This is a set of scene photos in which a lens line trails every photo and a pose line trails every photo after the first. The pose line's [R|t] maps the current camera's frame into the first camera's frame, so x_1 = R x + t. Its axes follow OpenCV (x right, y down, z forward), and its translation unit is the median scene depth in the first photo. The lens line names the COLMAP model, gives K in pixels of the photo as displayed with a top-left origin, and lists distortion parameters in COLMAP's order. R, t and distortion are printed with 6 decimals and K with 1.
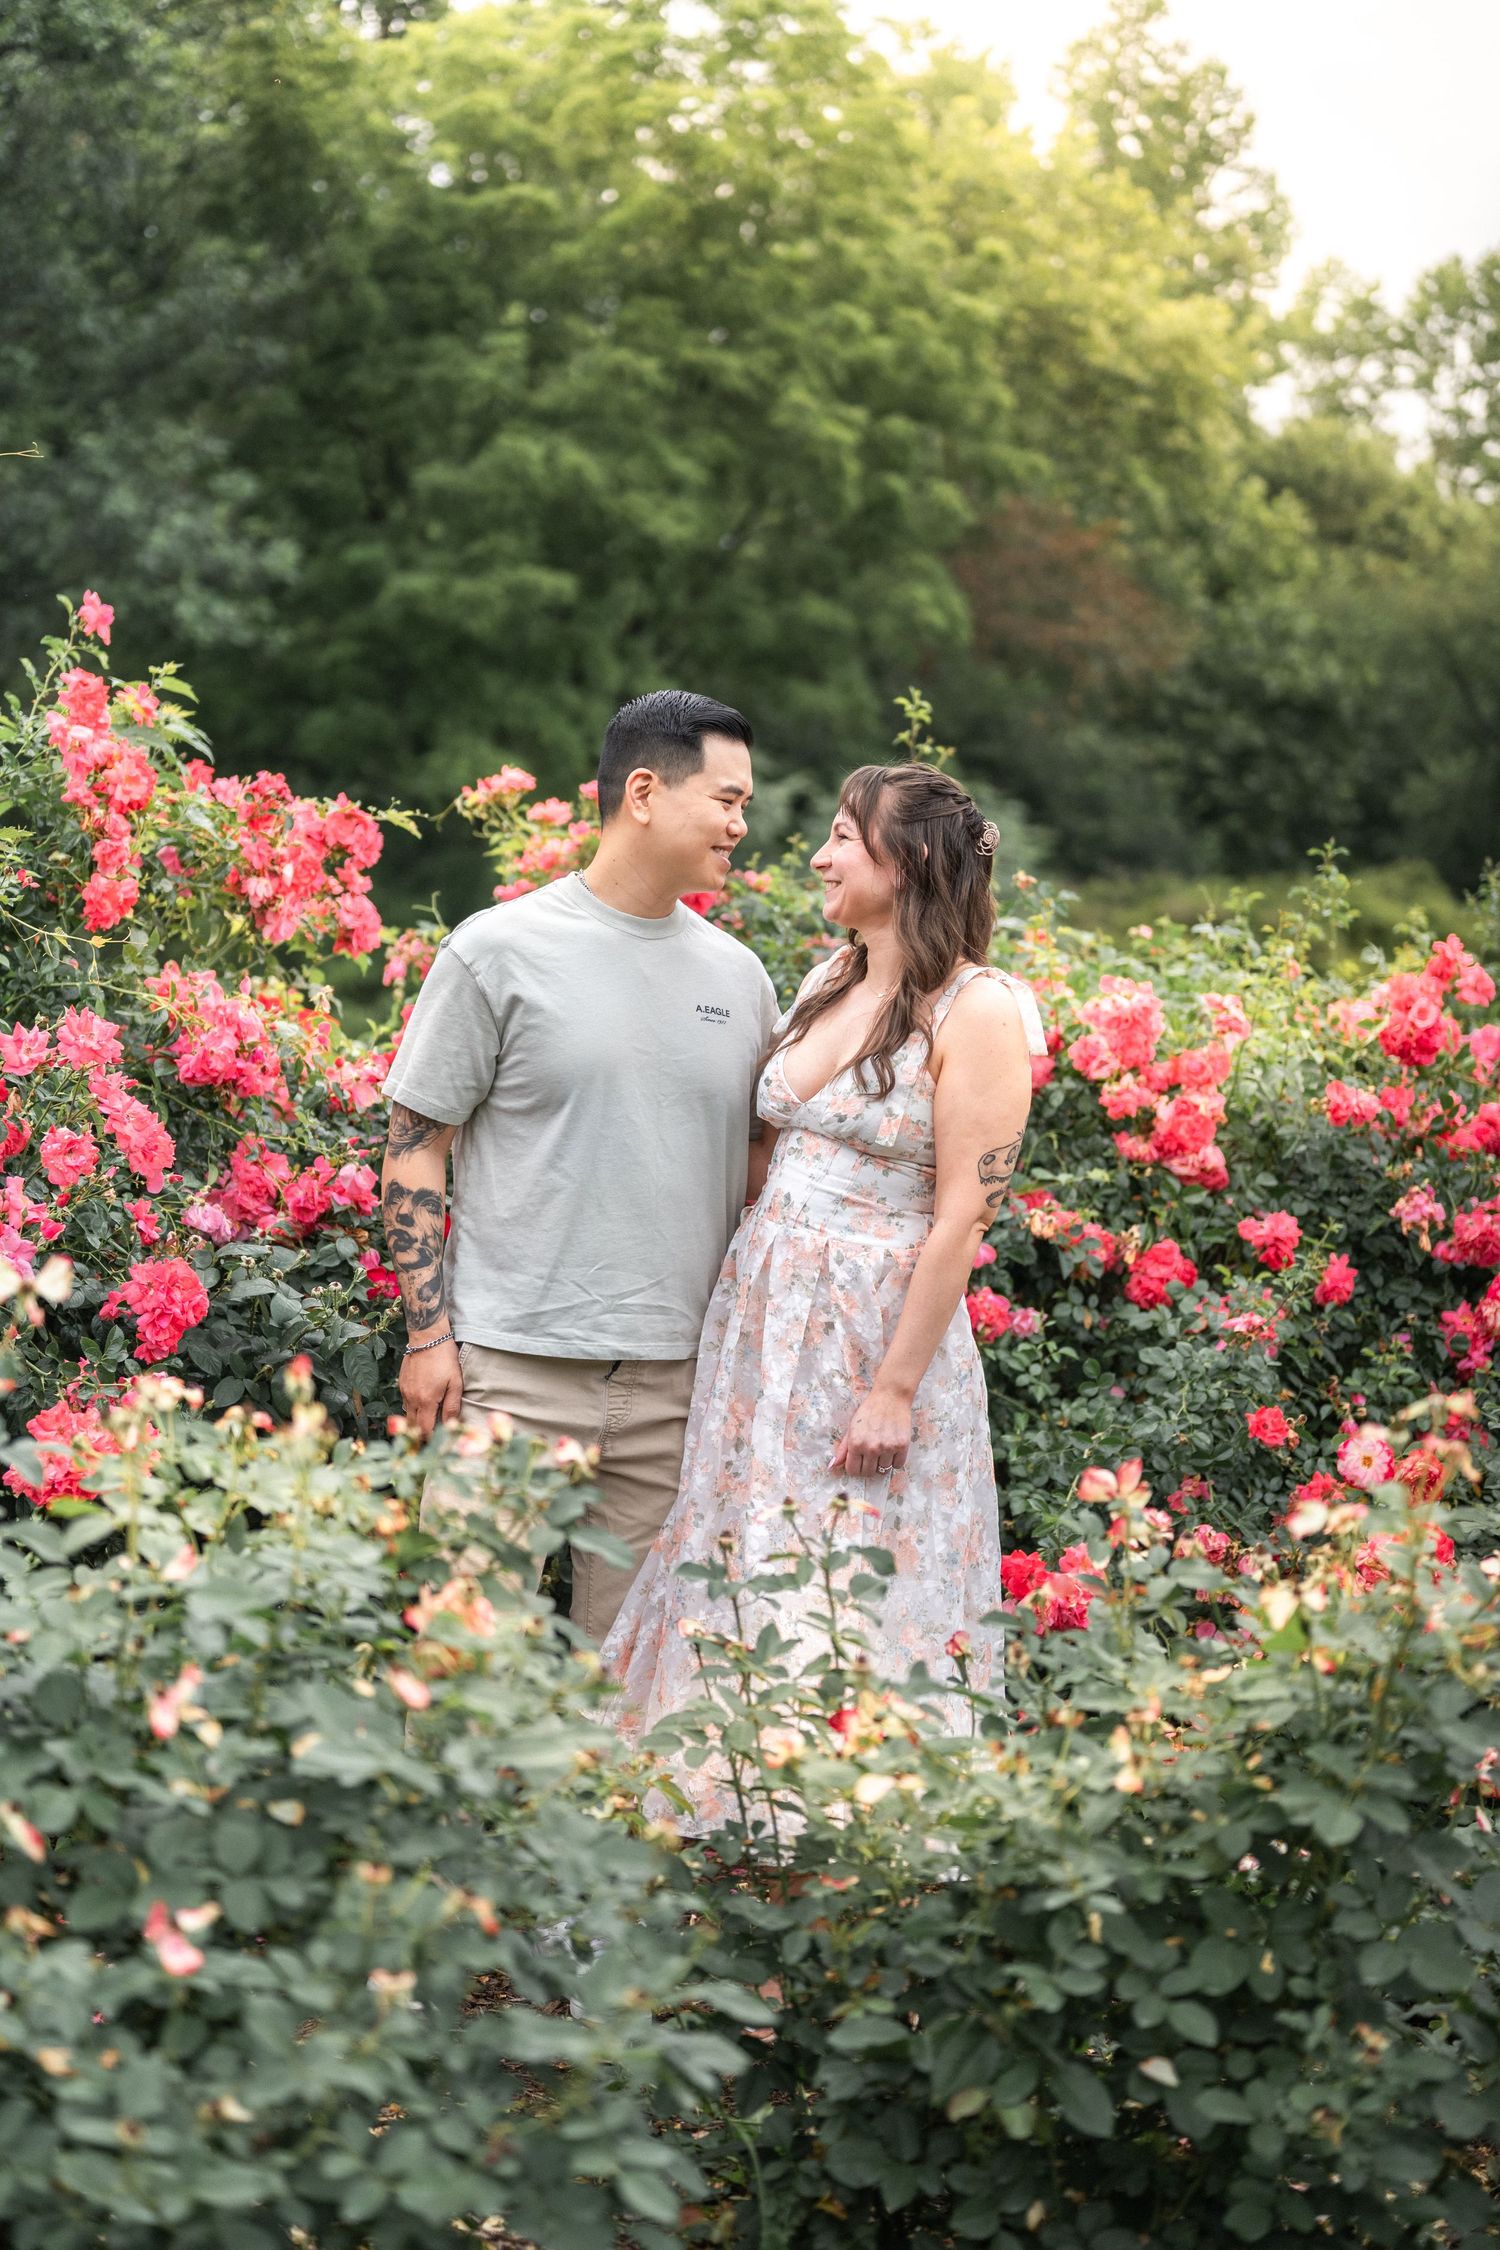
lens RADIAL K [[3249.3, 0, 746.4], [0, 3249.3, 1172.0], [0, 0, 1]] dist [-0.145262, 0.799419]
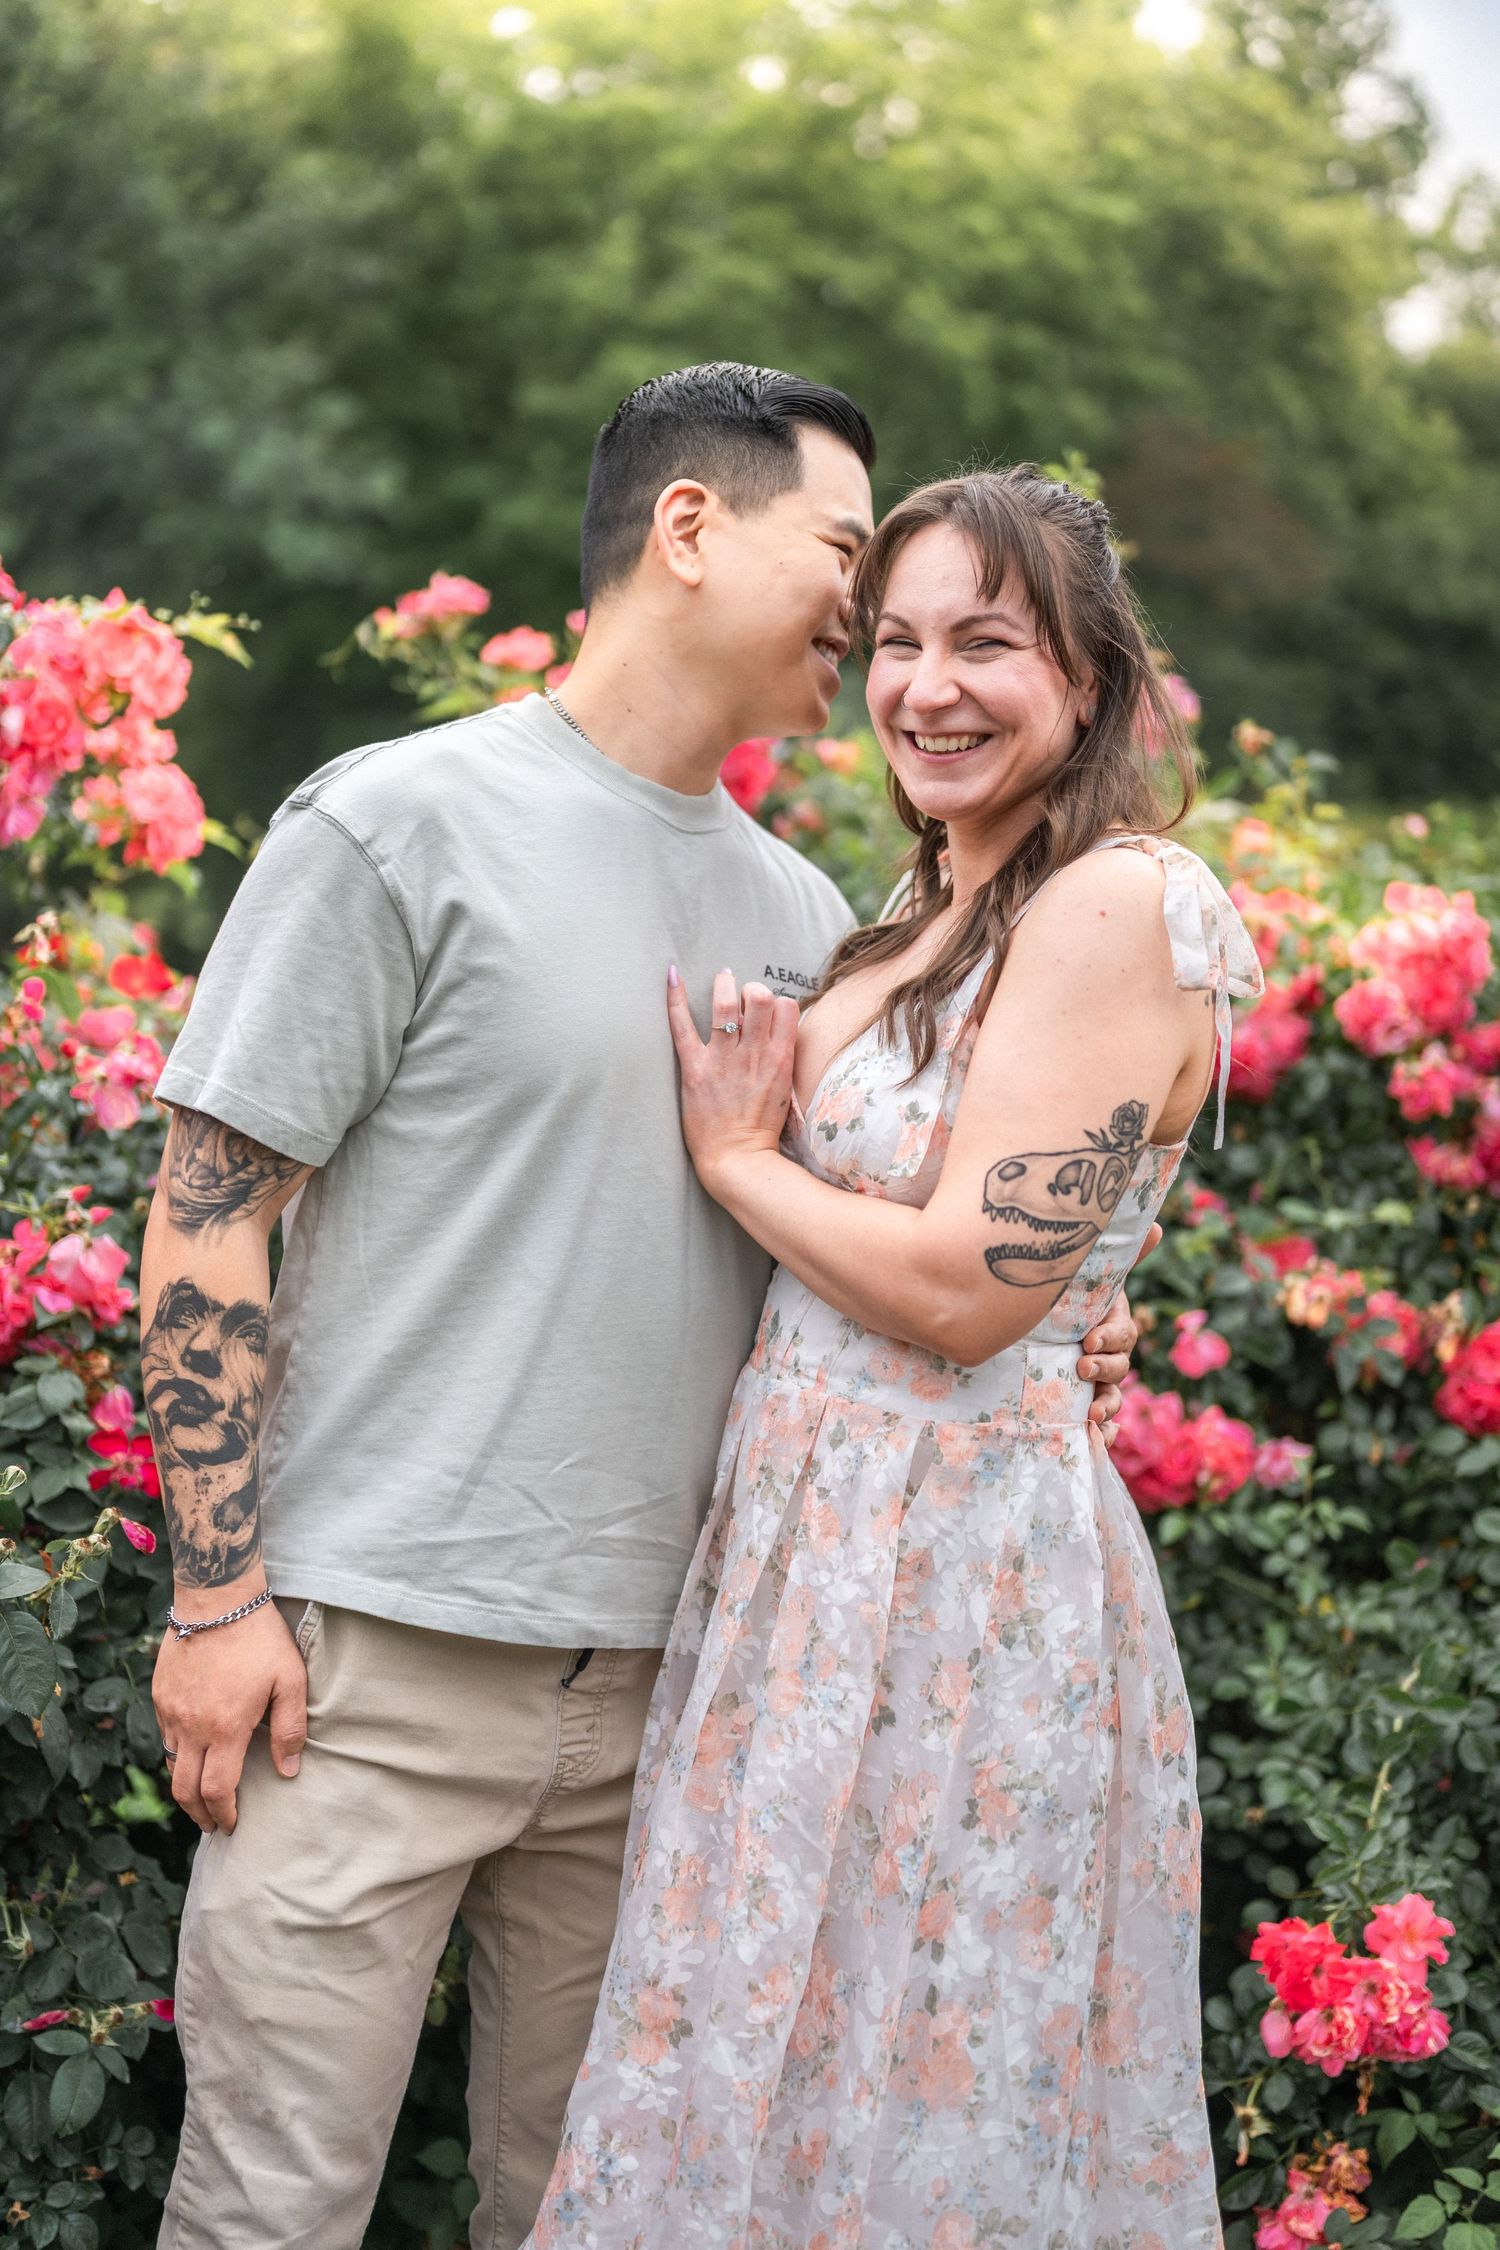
lens RADIAL K [[3249.3, 0, 746.4], [0, 3249.3, 1172.0], [0, 0, 1]] dist [-0.145262, 0.799419]
pose [[0.999065, -0.010772, -0.041861, 0.013053], [0.011464, 0.999801, 0.016306, -0.017700], [0.041677, -0.016771, 0.998990, 0.384448]]
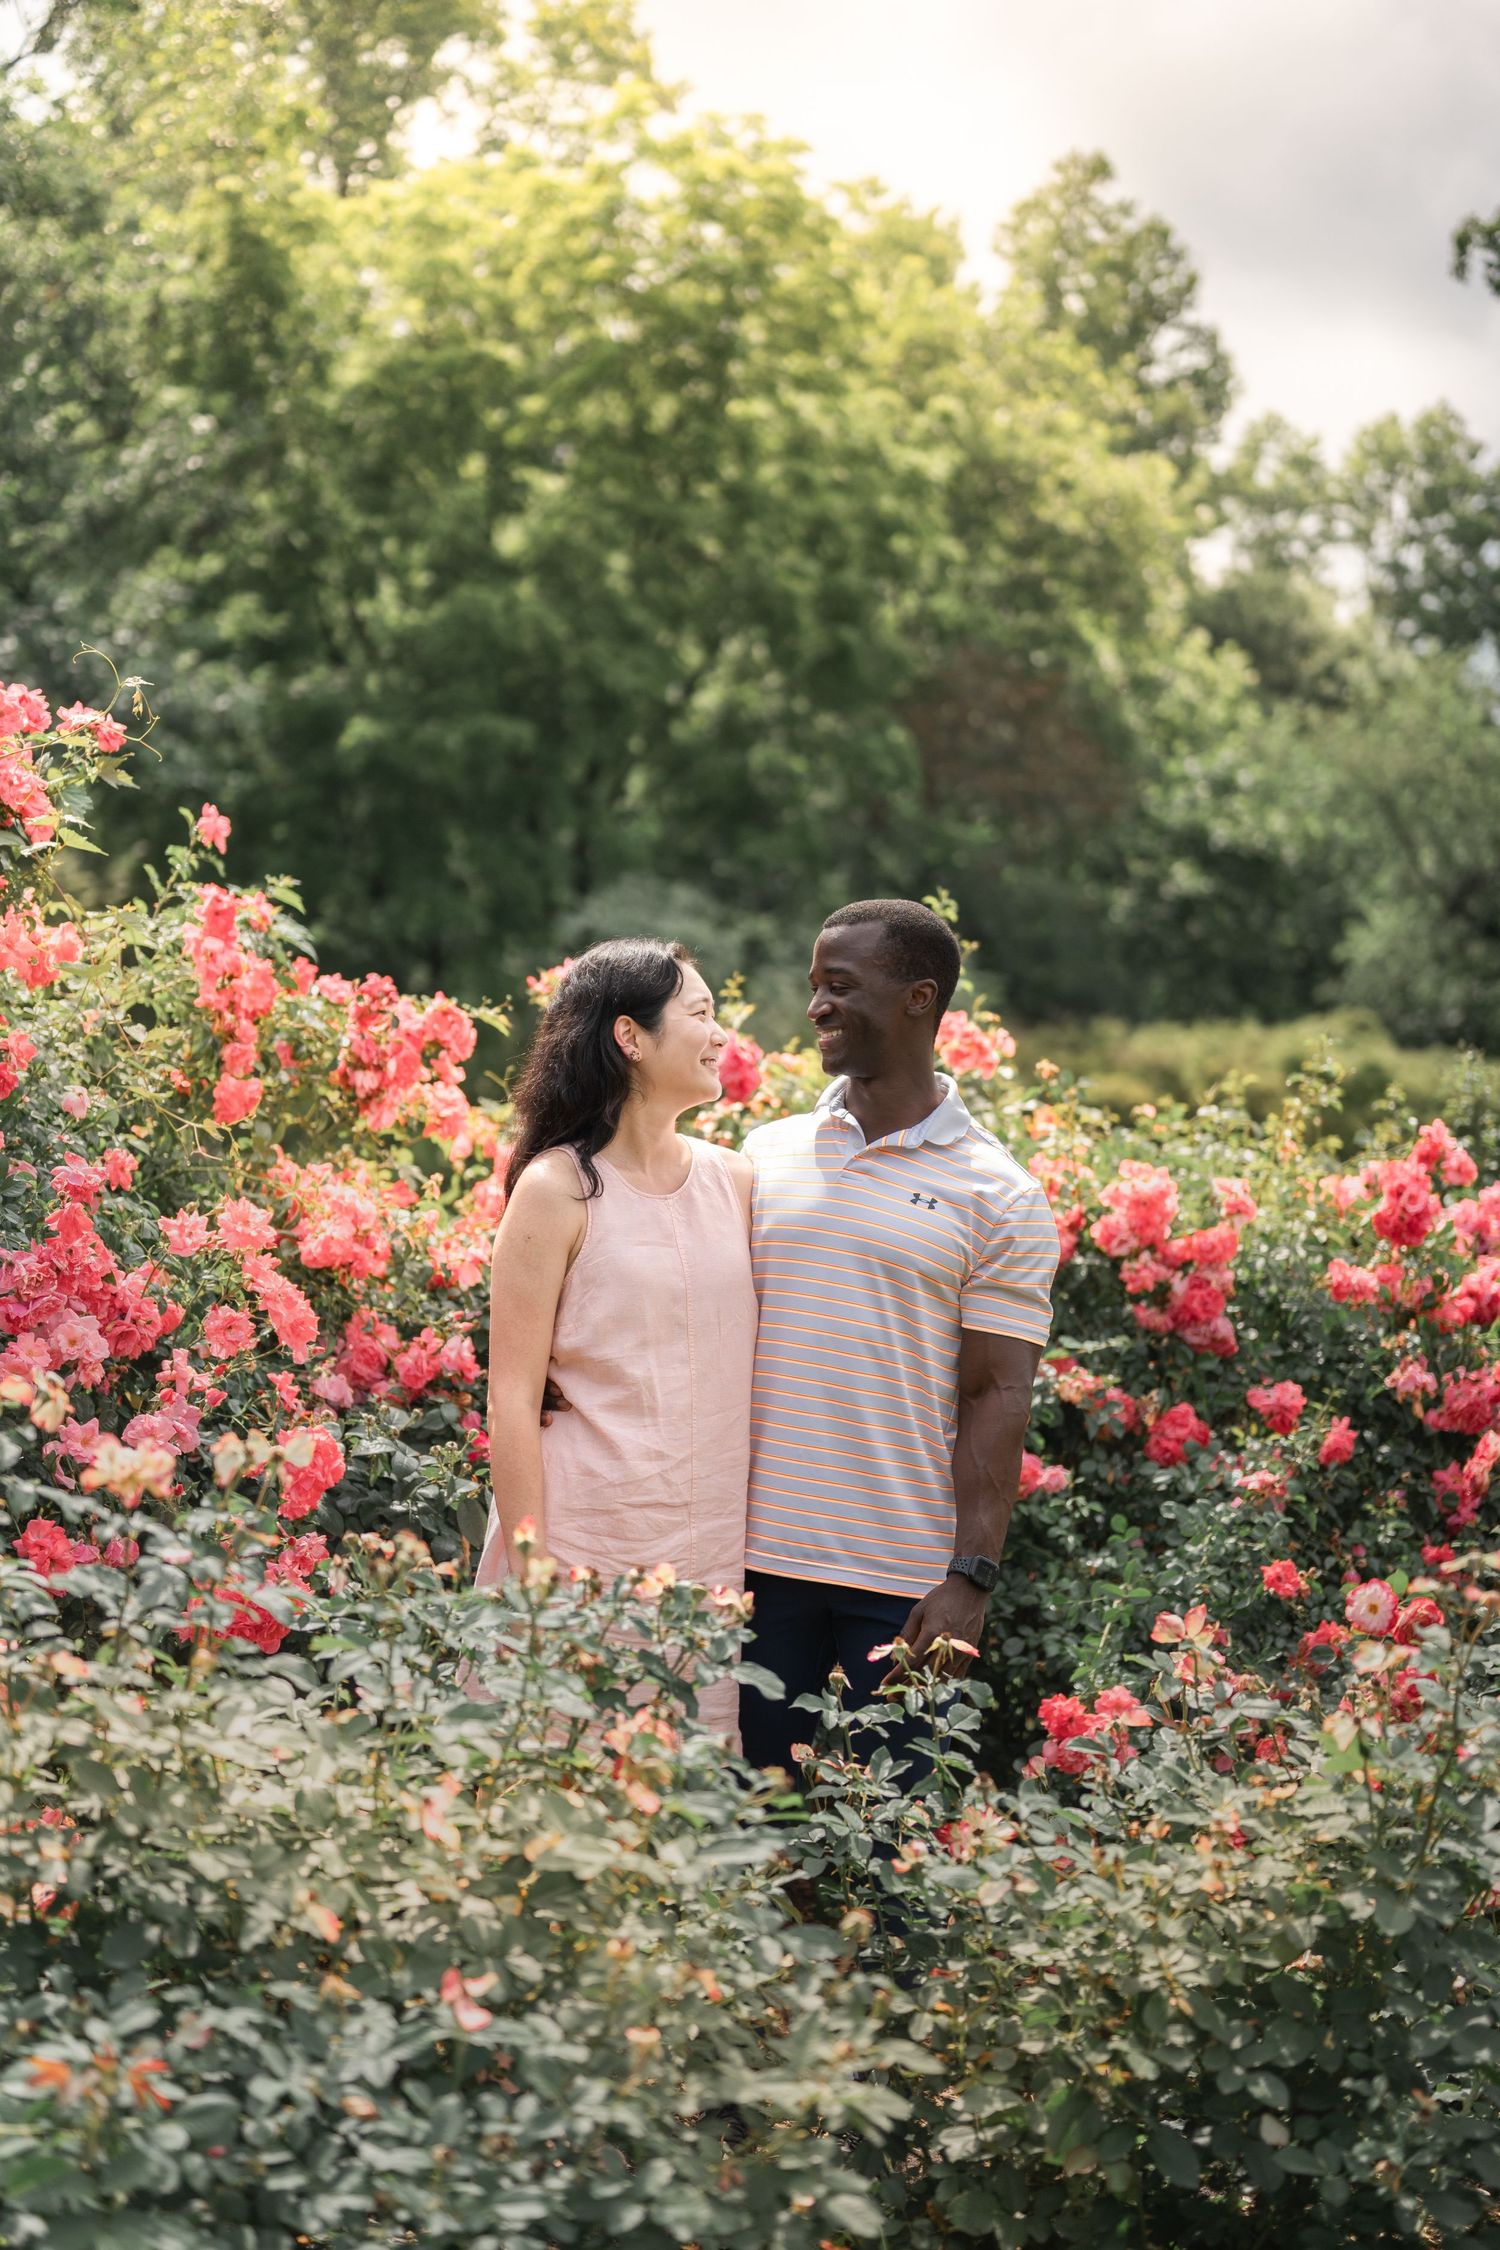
lens RADIAL K [[3263.4, 0, 809.2], [0, 3263.4, 1125.5], [0, 0, 1]] dist [-0.013243, -0.005243]
pose [[0.999225, 0.008350, 0.038474, -0.038803], [-0.006134, 0.998336, -0.057342, -0.008747], [-0.038889, 0.057062, 0.997613, -0.097790]]
